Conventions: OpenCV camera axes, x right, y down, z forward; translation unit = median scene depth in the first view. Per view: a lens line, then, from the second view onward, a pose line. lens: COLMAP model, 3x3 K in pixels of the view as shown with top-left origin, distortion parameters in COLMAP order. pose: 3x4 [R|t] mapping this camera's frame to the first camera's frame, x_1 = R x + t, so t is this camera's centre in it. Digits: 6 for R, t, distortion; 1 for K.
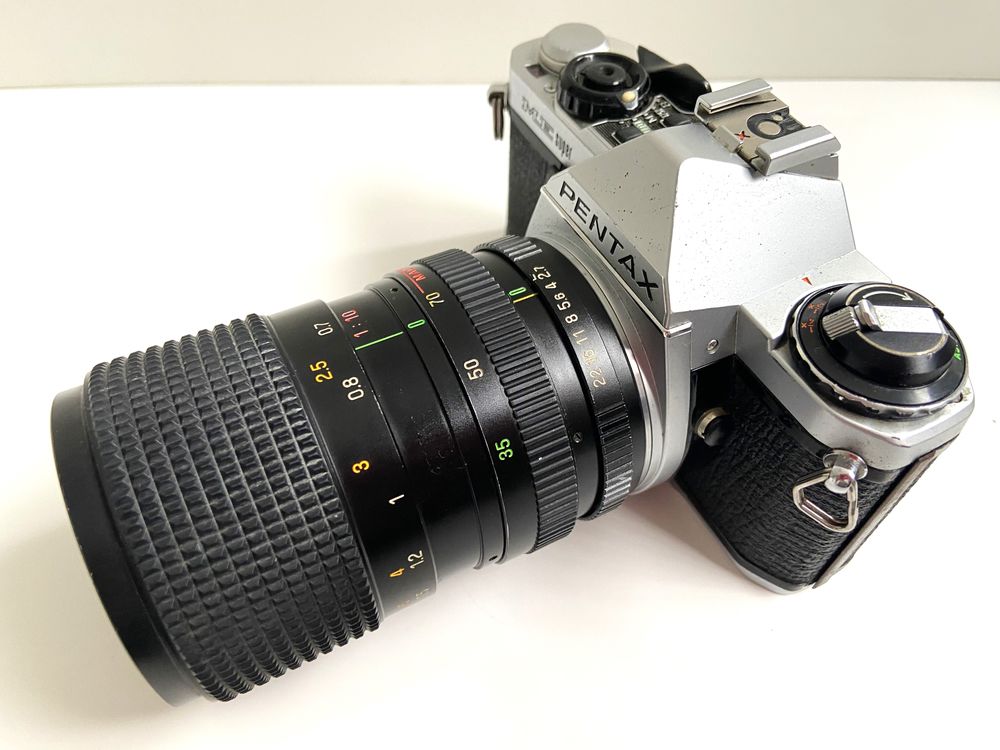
lens RADIAL K [[805.7, 0, 500.0], [0, 805.7, 375.0], [0, 0, 1]] dist [0.022206, 0.000863]
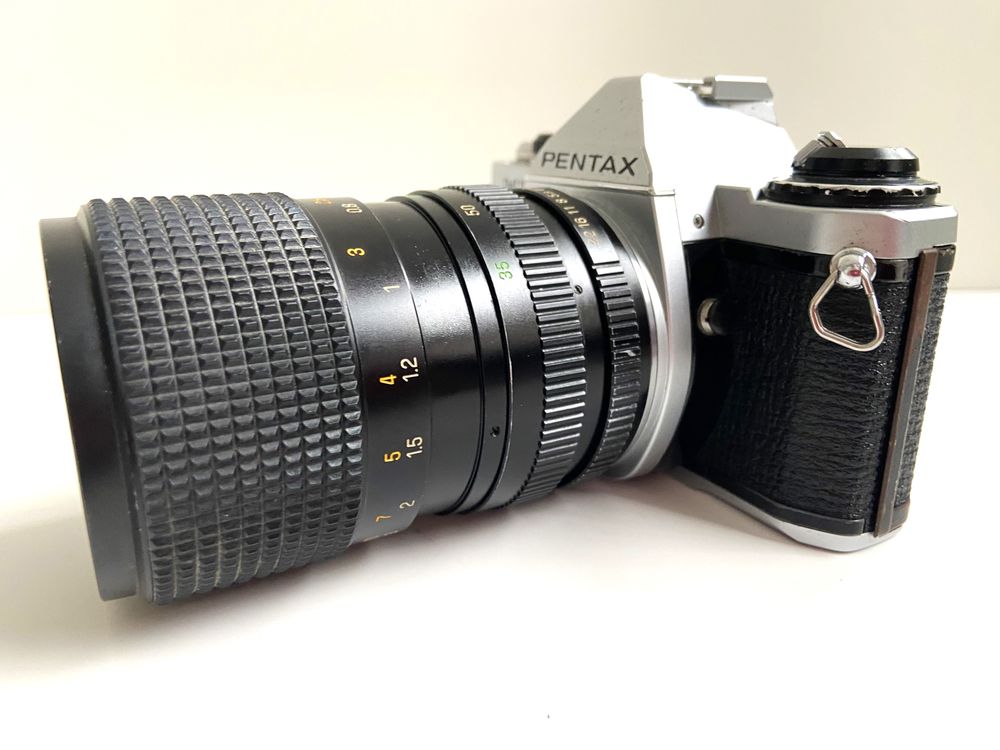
lens RADIAL K [[772.4, 0, 500.0], [0, 772.4, 375.0], [0, 0, 1]] dist [0.009885, 0.000511]
pose [[0.999106, -0.024654, 0.034343, -0.032268], [0.039315, 0.840478, -0.540418, 0.668361], [-0.015541, 0.541285, 0.840696, 0.270190]]
